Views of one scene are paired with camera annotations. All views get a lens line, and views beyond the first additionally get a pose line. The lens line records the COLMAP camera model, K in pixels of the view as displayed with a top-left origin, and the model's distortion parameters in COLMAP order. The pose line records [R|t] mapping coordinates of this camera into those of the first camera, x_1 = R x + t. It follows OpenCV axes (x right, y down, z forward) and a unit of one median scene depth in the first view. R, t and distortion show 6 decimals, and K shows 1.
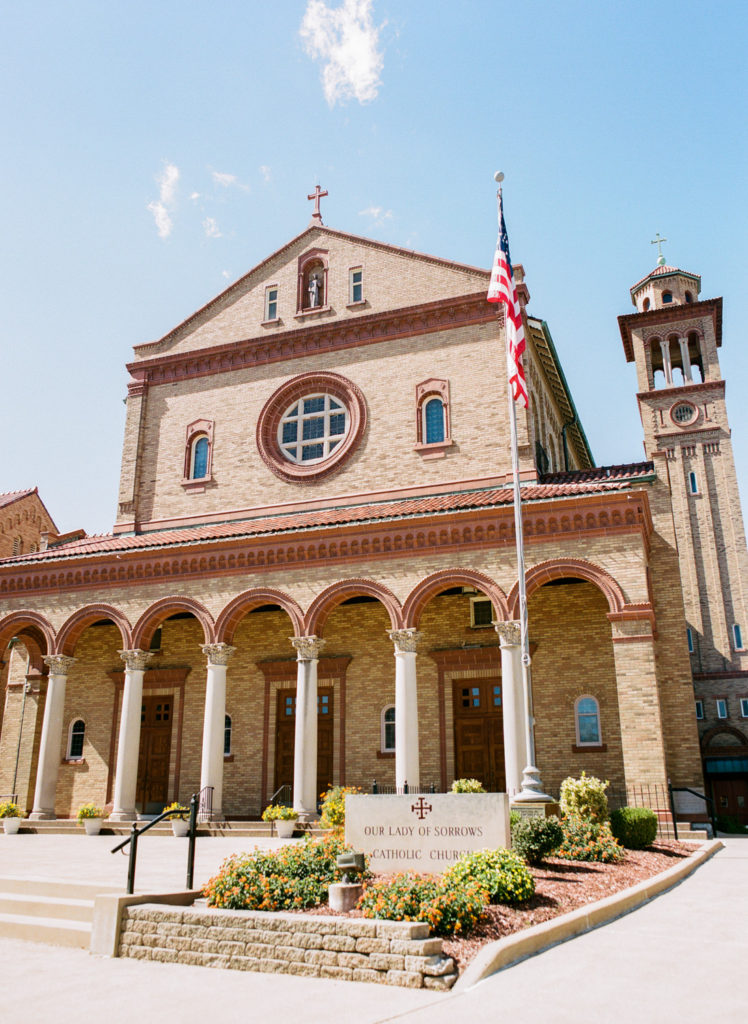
lens RADIAL K [[929.0, 0, 373.0], [0, 929.0, 480.9], [0, 0, 1]] dist [-0.010397, -0.003035]
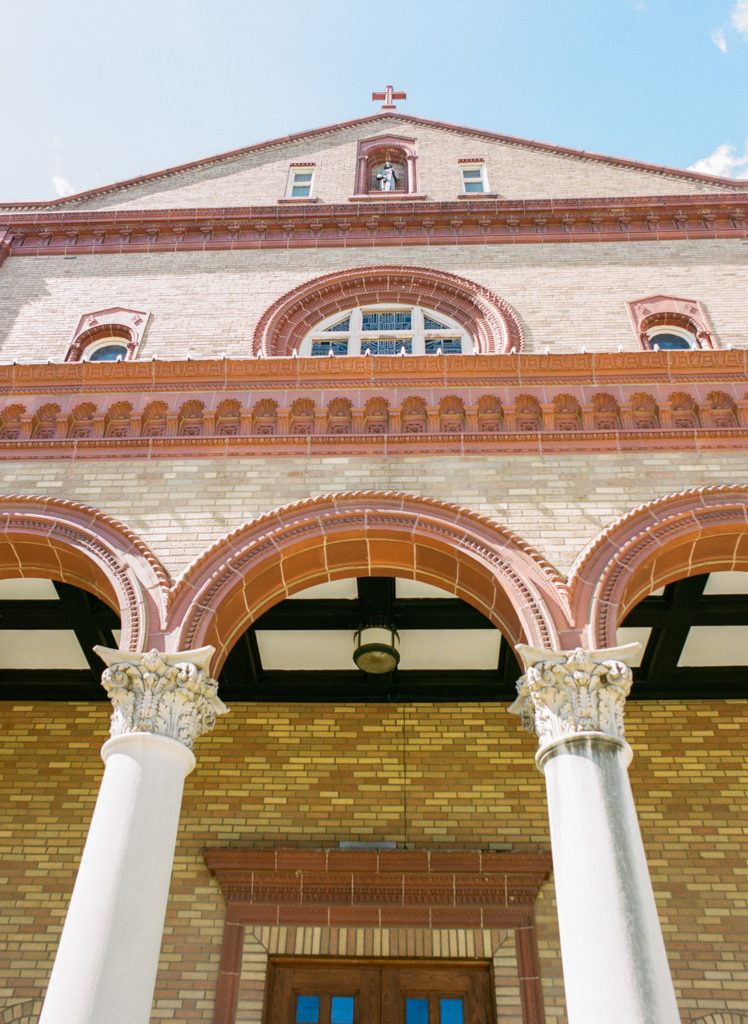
lens RADIAL K [[929.0, 0, 373.0], [0, 929.0, 480.9], [0, 0, 1]] dist [-0.010397, -0.003035]
pose [[0.947302, 0.241149, 0.210872, -0.149244], [-0.132675, 0.894504, -0.426918, 0.190187], [-0.291577, 0.376443, 0.879360, 0.624735]]
